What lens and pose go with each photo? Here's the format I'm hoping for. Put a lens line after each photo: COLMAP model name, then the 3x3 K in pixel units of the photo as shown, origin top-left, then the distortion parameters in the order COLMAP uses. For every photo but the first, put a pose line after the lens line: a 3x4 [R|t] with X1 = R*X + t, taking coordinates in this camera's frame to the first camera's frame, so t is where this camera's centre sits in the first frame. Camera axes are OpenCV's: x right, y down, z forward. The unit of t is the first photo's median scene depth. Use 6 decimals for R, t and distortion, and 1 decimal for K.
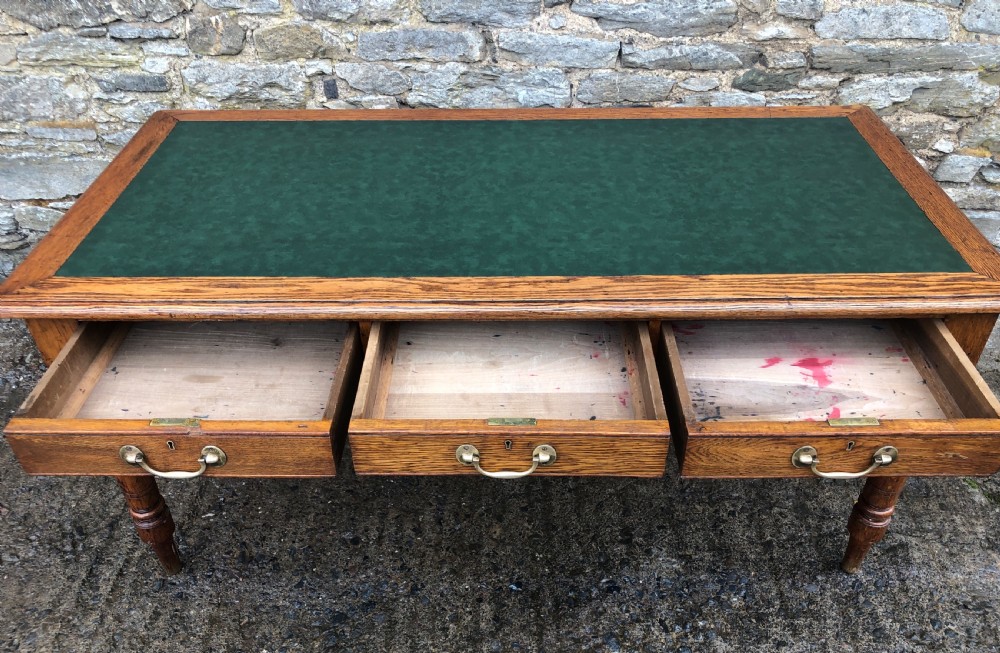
lens RADIAL K [[825.4, 0, 502.6], [0, 825.4, 373.0], [0, 0, 1]] dist [0.008101, 0.013303]
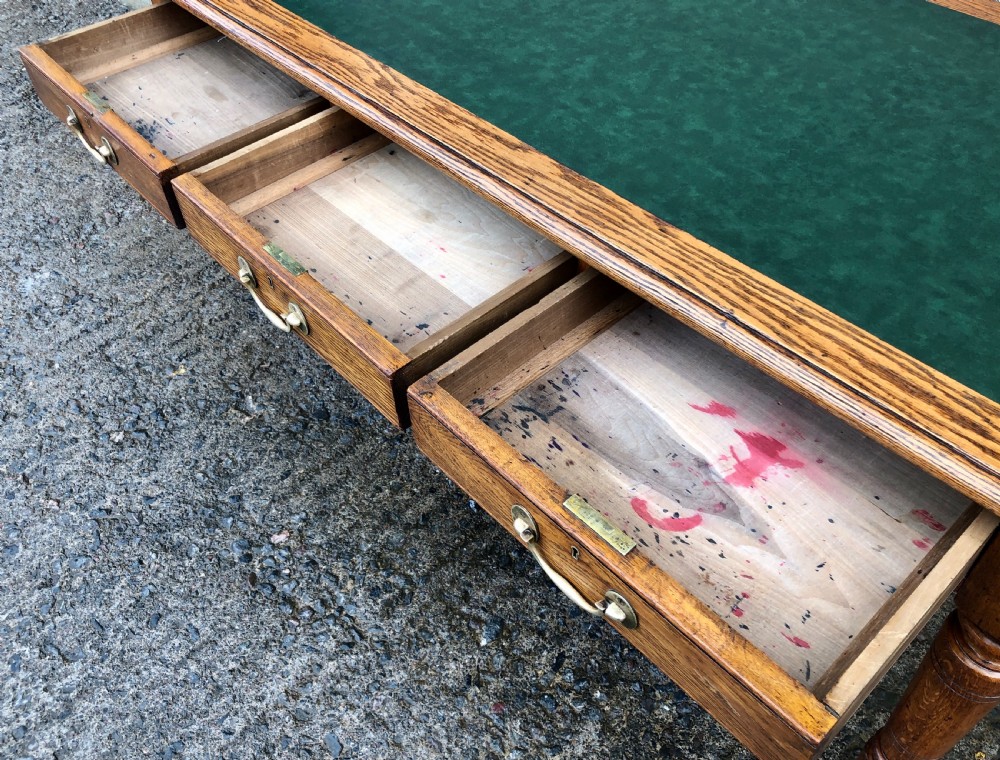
lens RADIAL K [[874.7, 0, 489.6], [0, 874.7, 357.2], [0, 0, 1]] dist [0.084944, -0.265726]
pose [[0.673680, 0.518978, -0.526134, 0.348158], [-0.445092, 0.853258, 0.271742, -0.096564], [0.589957, 0.051111, 0.805816, 0.246353]]
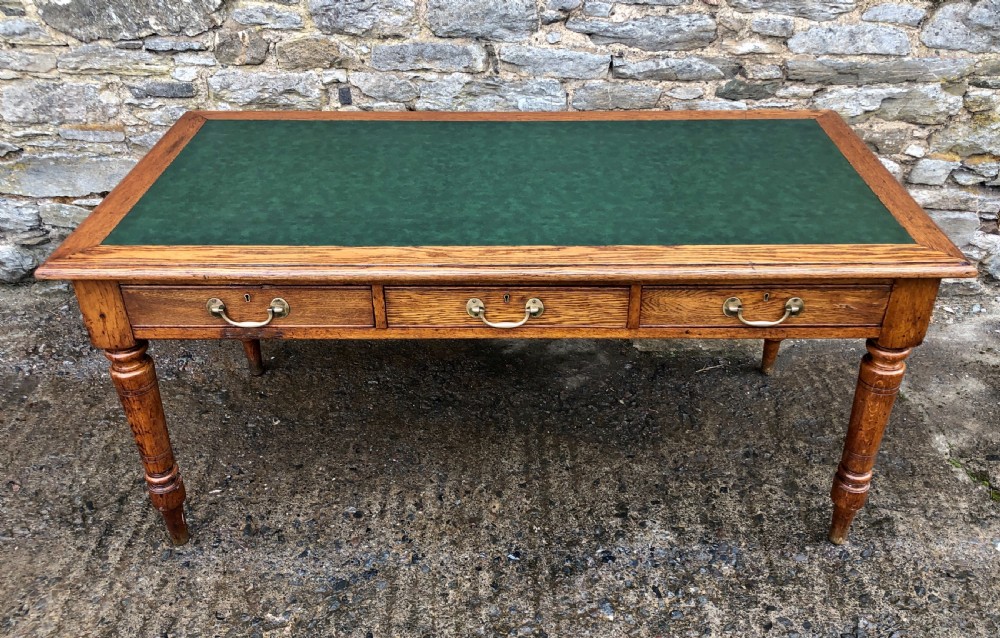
lens RADIAL K [[882.5, 0, 513.8], [0, 882.5, 287.6], [0, 0, 1]] dist [0.011197, 0.003137]
pose [[0.999977, 0.002987, 0.006159, 0.006955], [-0.002114, 0.990529, -0.137291, 0.066026], [-0.006511, 0.137275, 0.990512, -0.116432]]
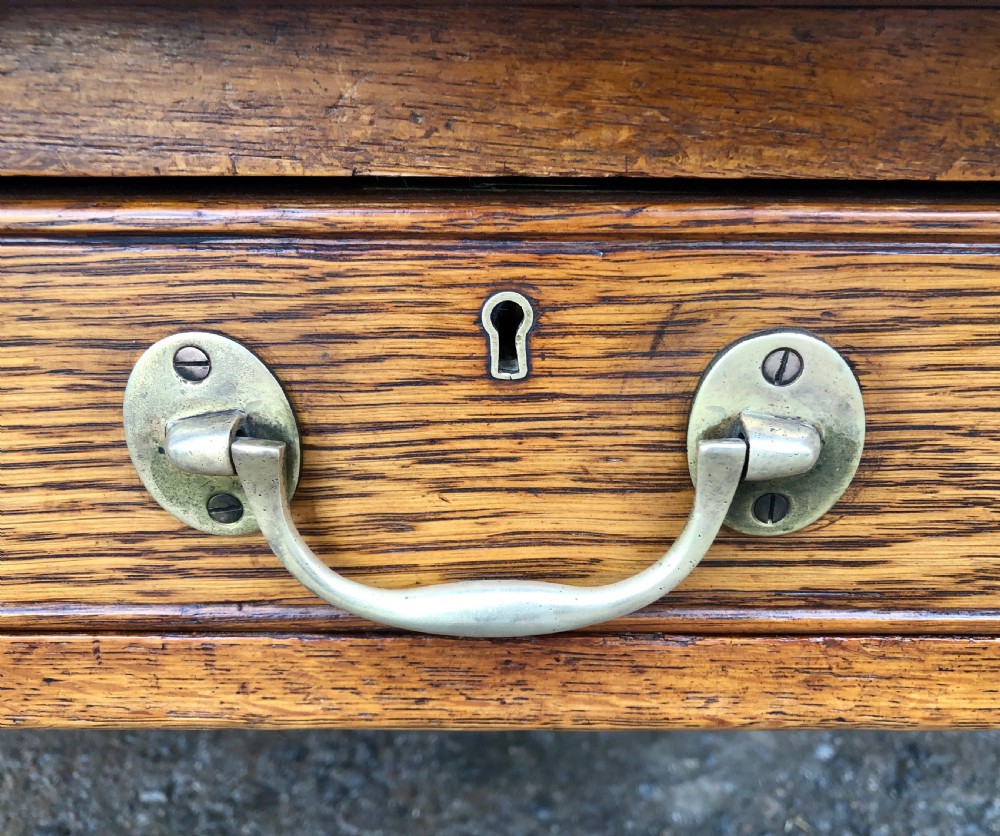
lens RADIAL K [[949.2, 0, 500.0], [0, 949.2, 418.0], [0, 0, 1]] dist [0.001026, 0.001109]
pose [[0.999882, 0.002448, -0.015151, 0.005990], [-0.007275, 0.944826, -0.327491, 0.004678], [0.013513, 0.327563, 0.944733, 0.566608]]
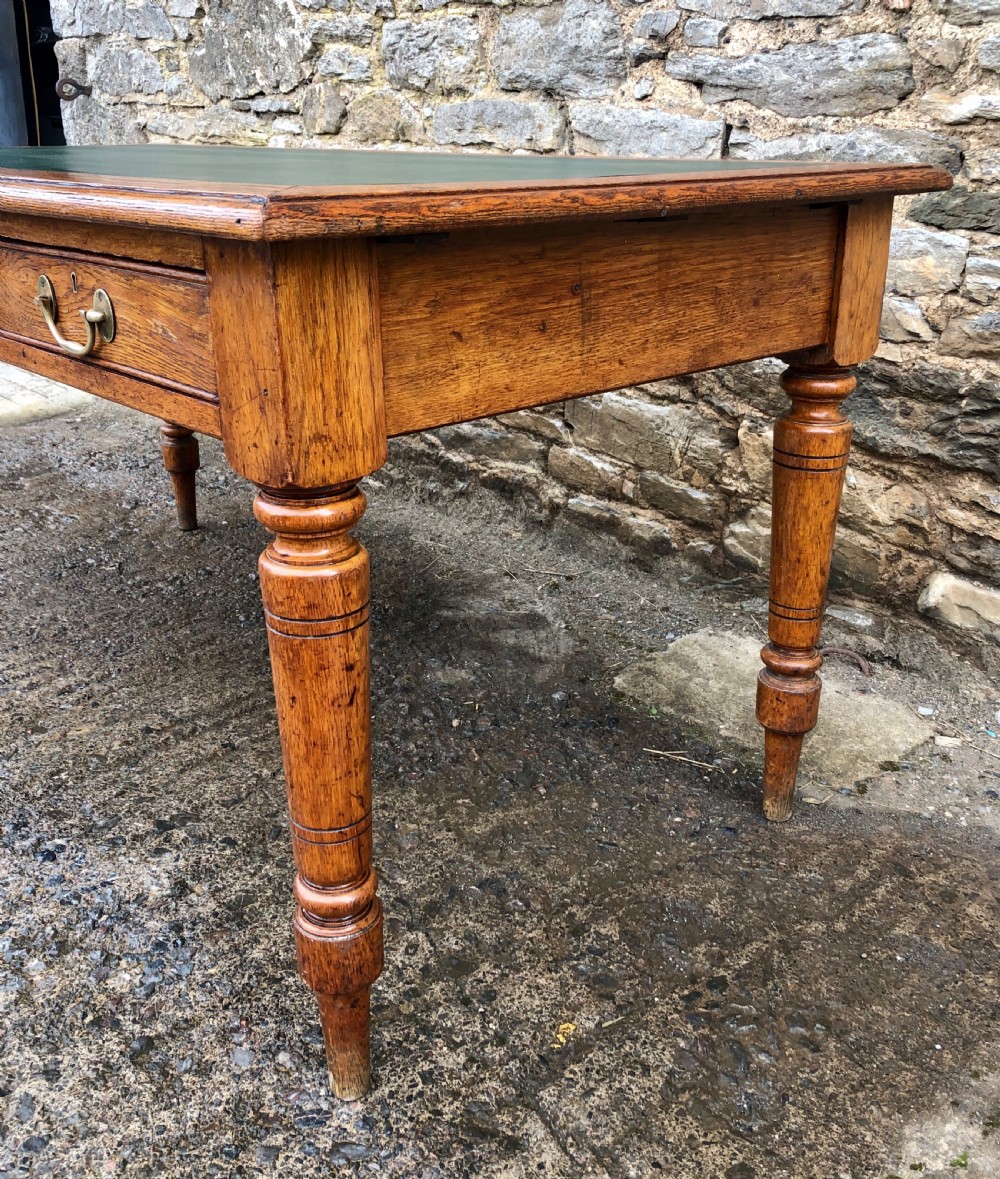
lens RADIAL K [[1196.1, 0, 502.0], [0, 1196.1, 518.7], [0, 0, 1]] dist [-0.009331, 0.041657]
pose [[0.677186, 0.238745, -0.696002, 0.694889], [-0.464625, 0.872211, -0.152876, 0.043563], [0.570563, 0.426905, 0.701577, 0.446187]]
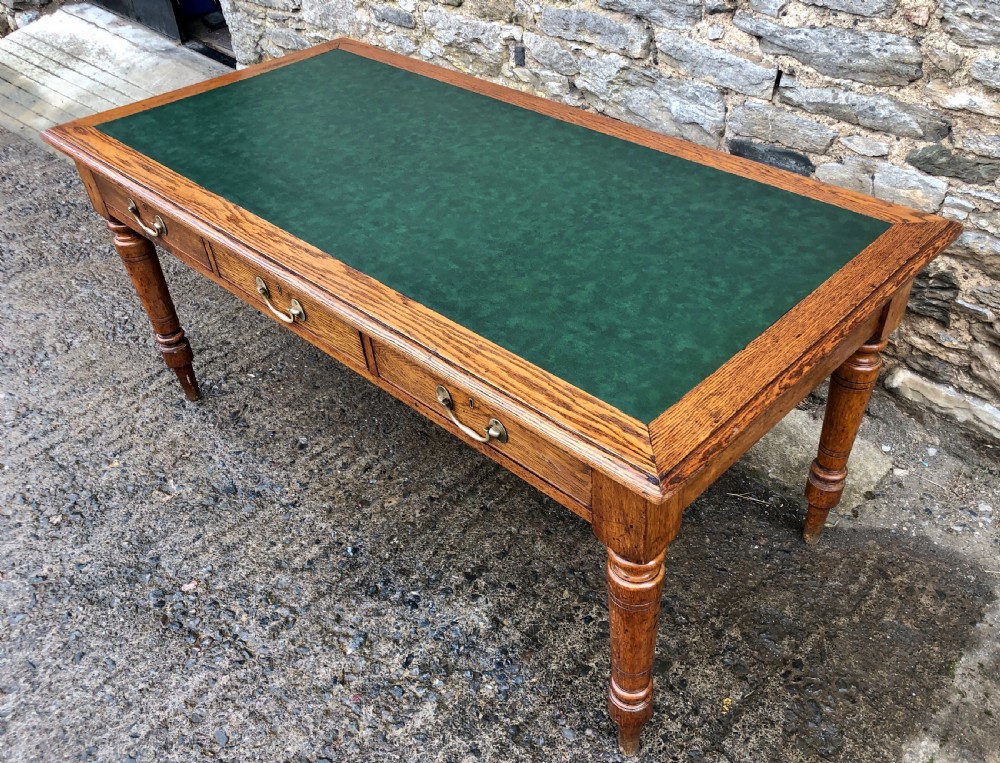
lens RADIAL K [[859.9, 0, 531.6], [0, 859.9, 387.5], [0, 0, 1]] dist [0.007384, 0.011978]
pose [[0.731036, 0.412085, -0.543849, 0.569464], [-0.401428, 0.904248, 0.145570, -0.141242], [0.551762, 0.111899, 0.826461, 0.187747]]
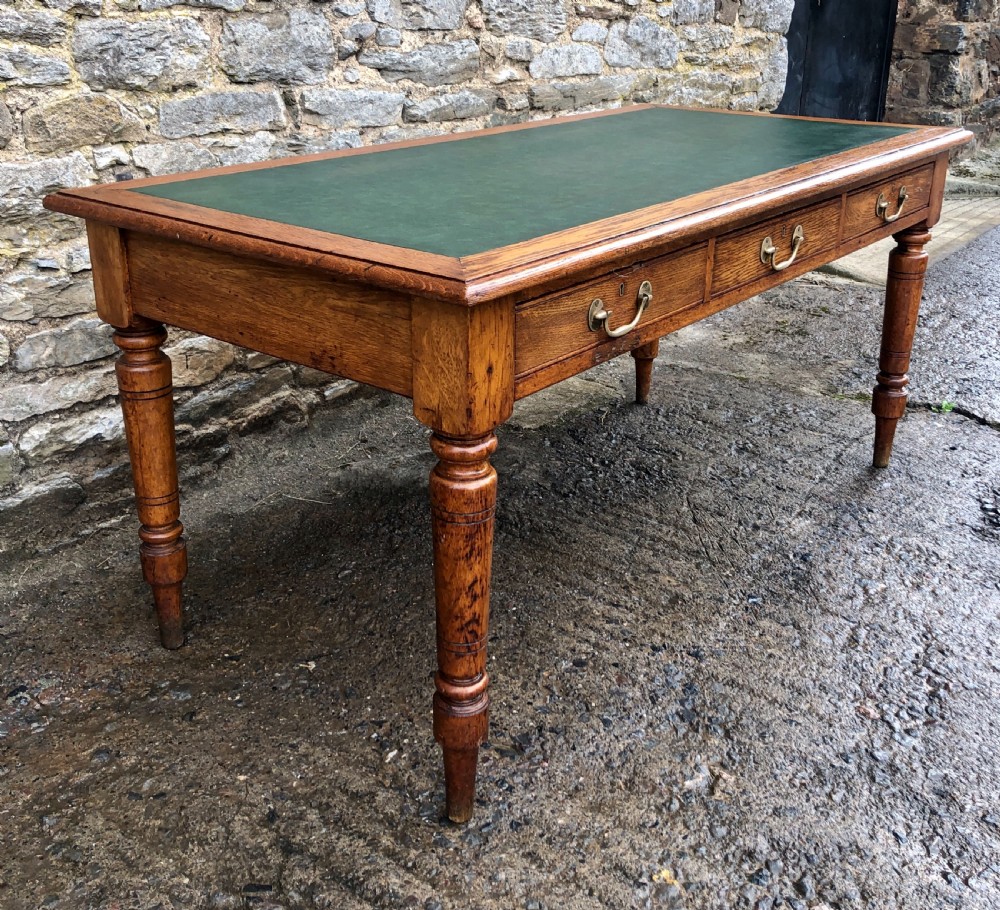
lens RADIAL K [[1135.6, 0, 504.6], [0, 1135.6, 352.2], [0, 0, 1]] dist [0.058156, -0.158542]
pose [[0.619850, -0.235144, 0.748661, -0.796941], [0.484378, 0.865255, -0.129273, 0.059500], [-0.617385, 0.442765, 0.650227, 0.250676]]
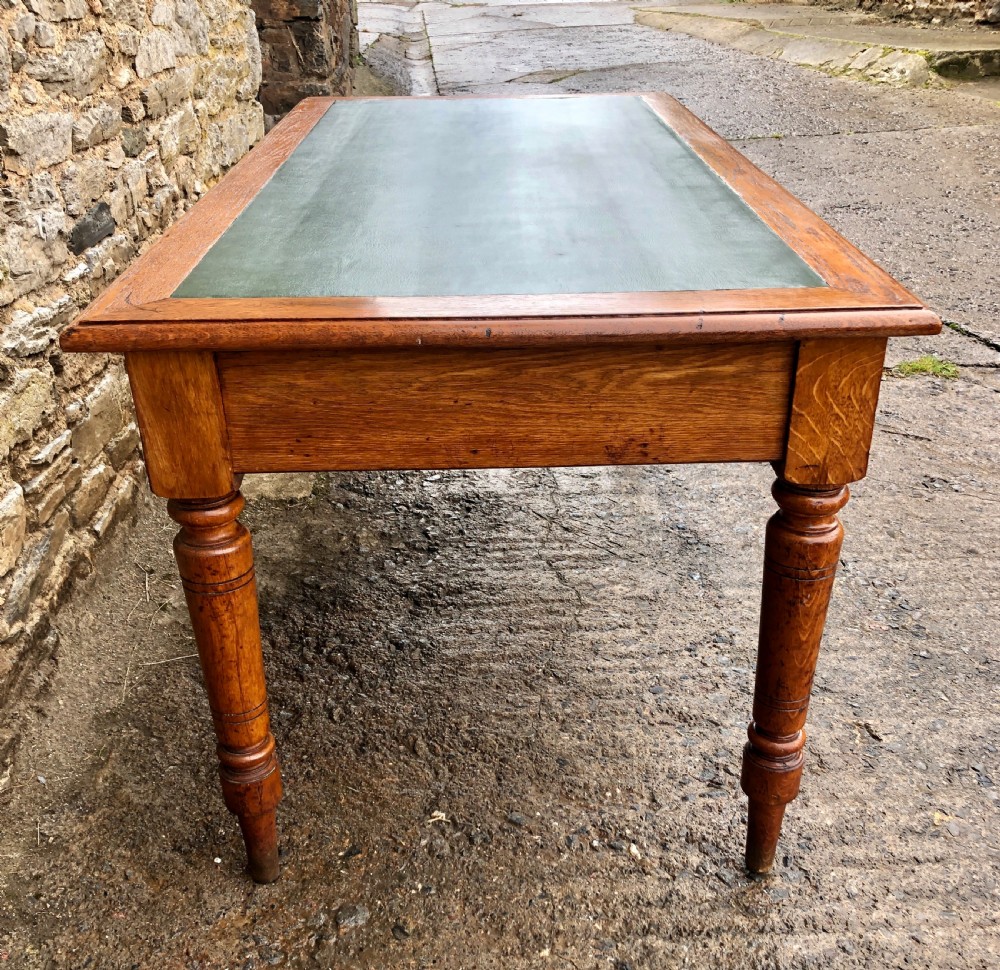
lens RADIAL K [[1127.2, 0, 520.3], [0, 1127.2, 552.5], [0, 0, 1]] dist [0.013355, 0.021049]
pose [[-0.038757, -0.472872, 0.880279, -0.863351], [0.634997, 0.668538, 0.387086, -0.288536], [-0.771541, 0.573977, 0.274362, 0.676285]]
